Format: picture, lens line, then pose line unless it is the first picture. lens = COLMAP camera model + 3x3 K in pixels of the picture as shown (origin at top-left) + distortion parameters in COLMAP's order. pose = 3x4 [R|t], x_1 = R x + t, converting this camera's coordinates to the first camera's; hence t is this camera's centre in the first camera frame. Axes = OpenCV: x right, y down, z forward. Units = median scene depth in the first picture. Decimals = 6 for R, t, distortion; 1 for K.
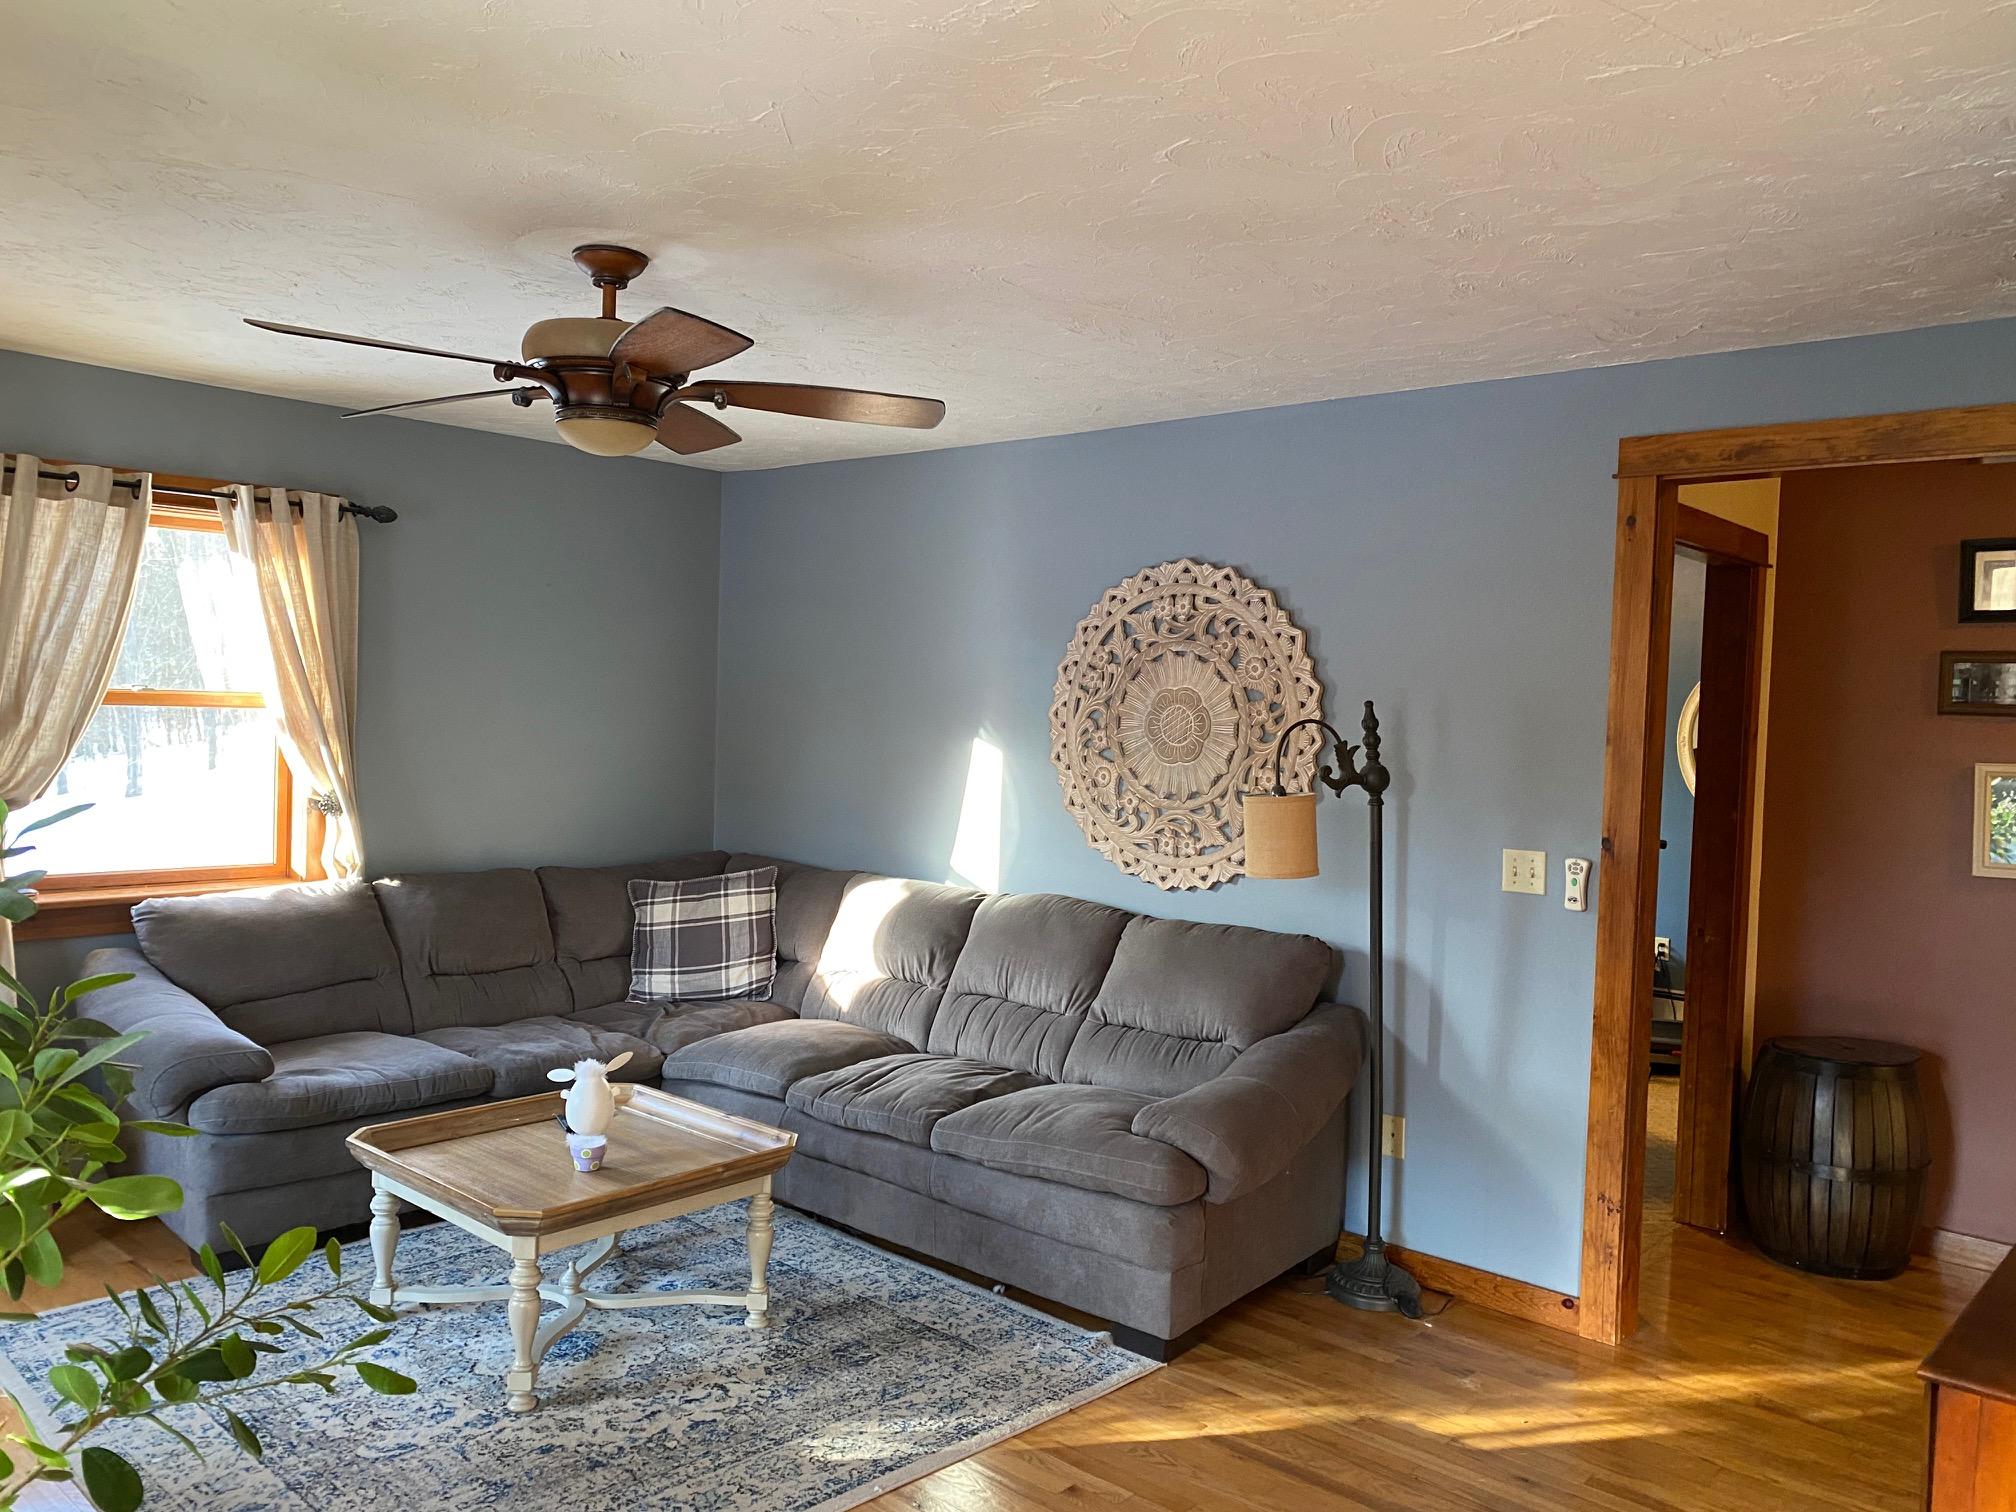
lens RADIAL K [[1532.6, 0, 1009.2], [0, 1532.6, 757.5], [0, 0, 1]] dist [-0.012631, -0.005441]
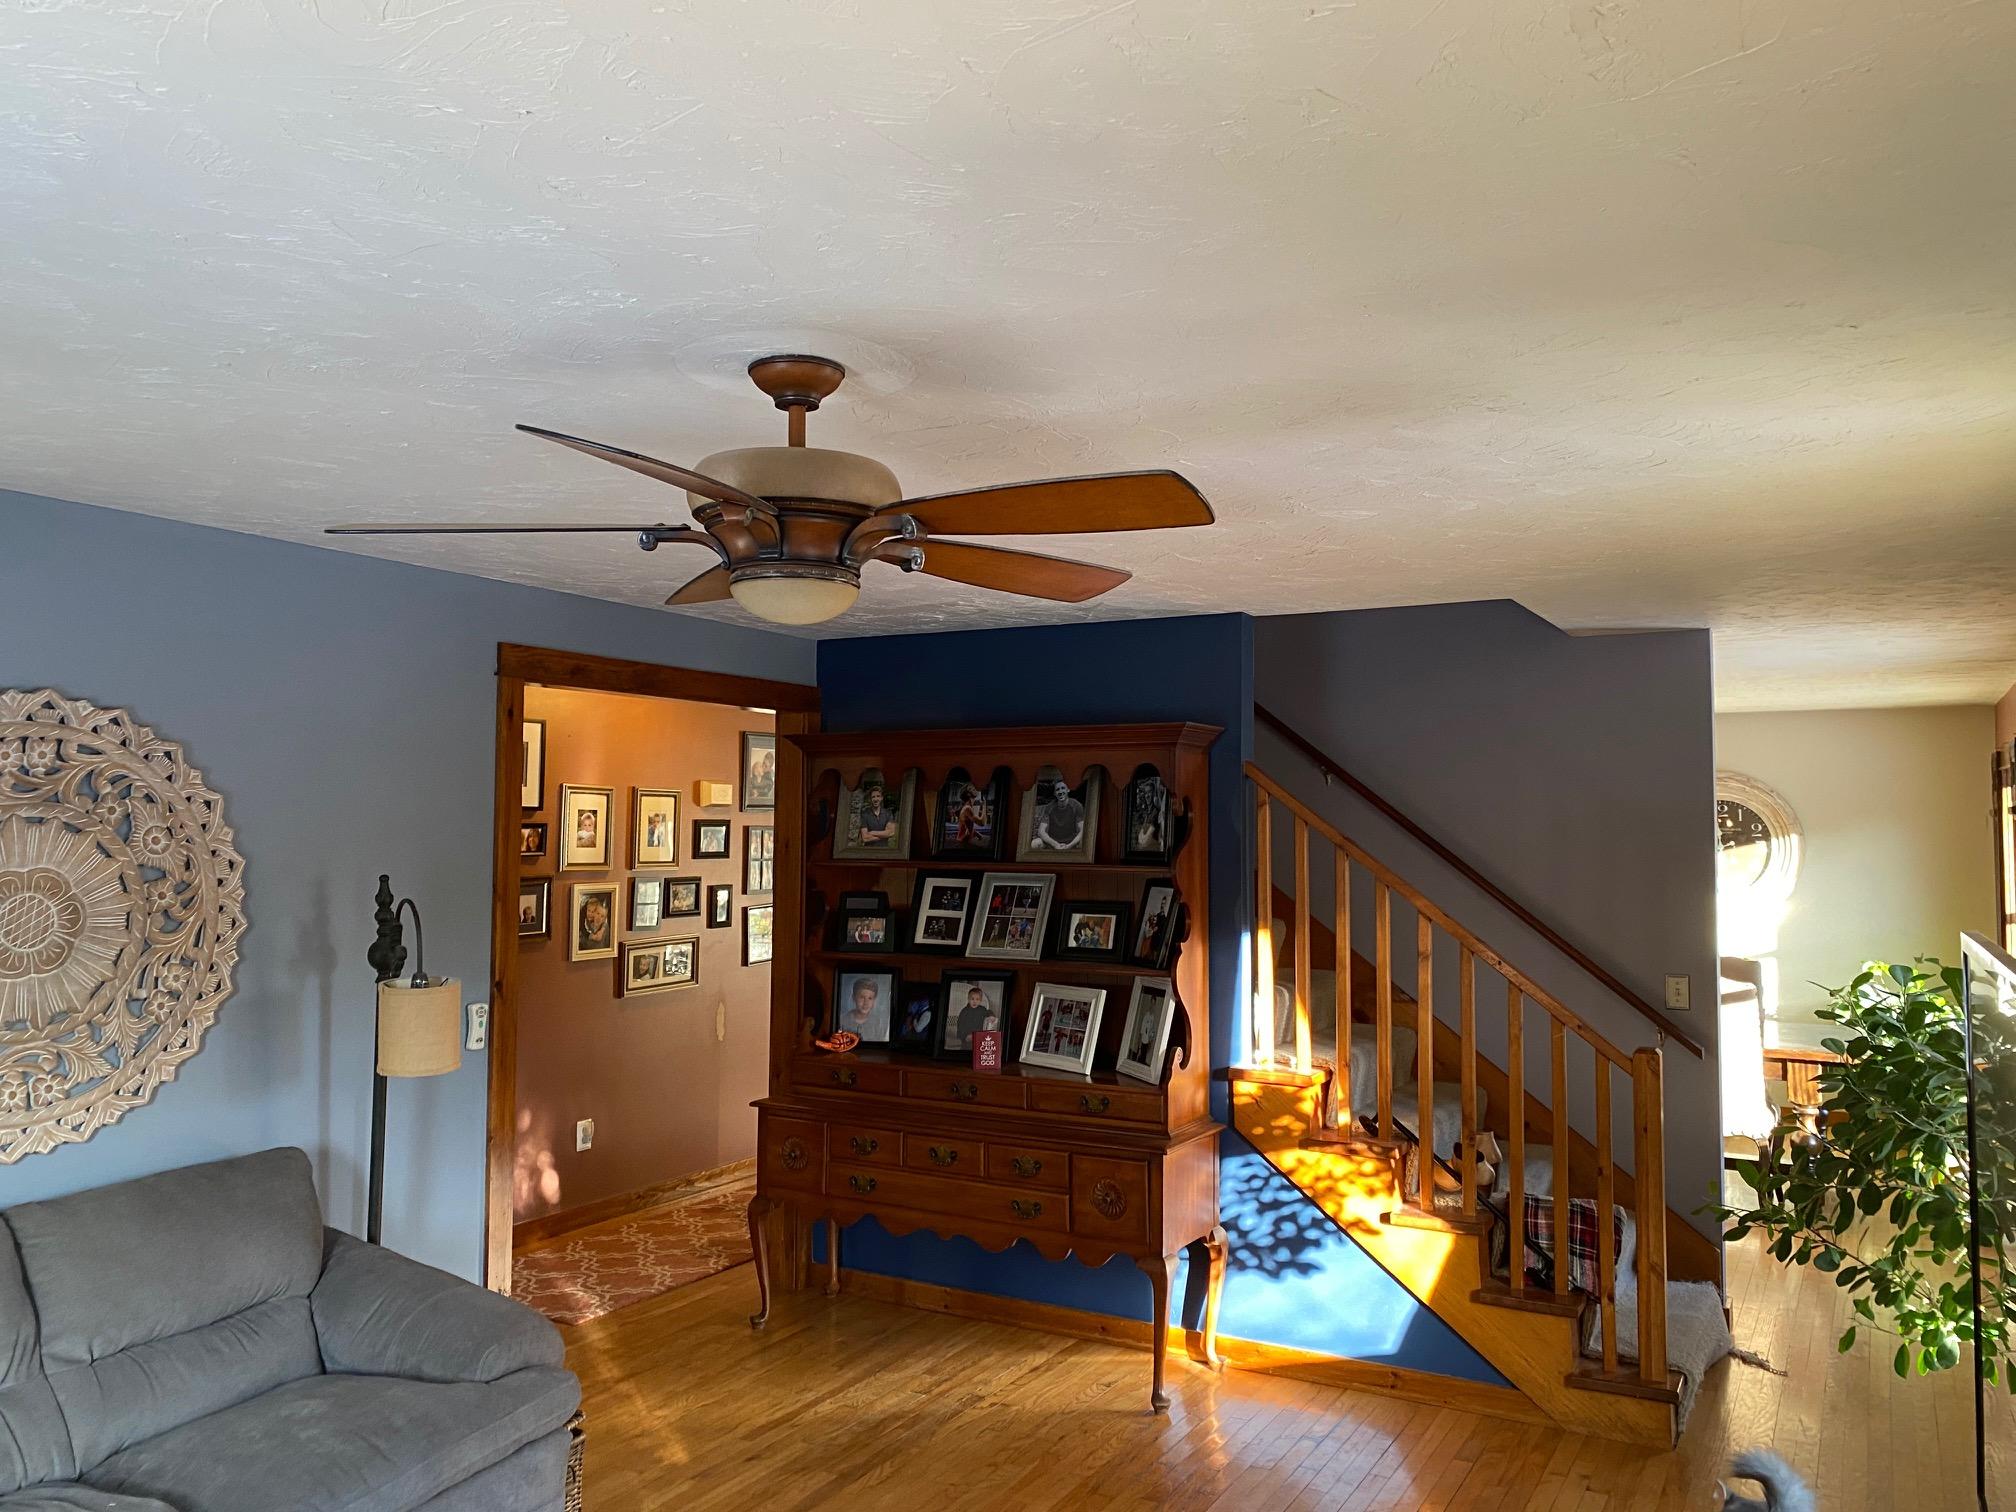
lens RADIAL K [[1532.6, 0, 1008.8], [0, 1532.6, 750.6], [0, 0, 1]] dist [-0.012631, -0.005441]
pose [[-0.238485, 0.017728, 0.970984, -0.701802], [0.024542, 0.999624, -0.012223, -0.082911], [-0.970836, 0.020915, -0.238830, 0.750262]]
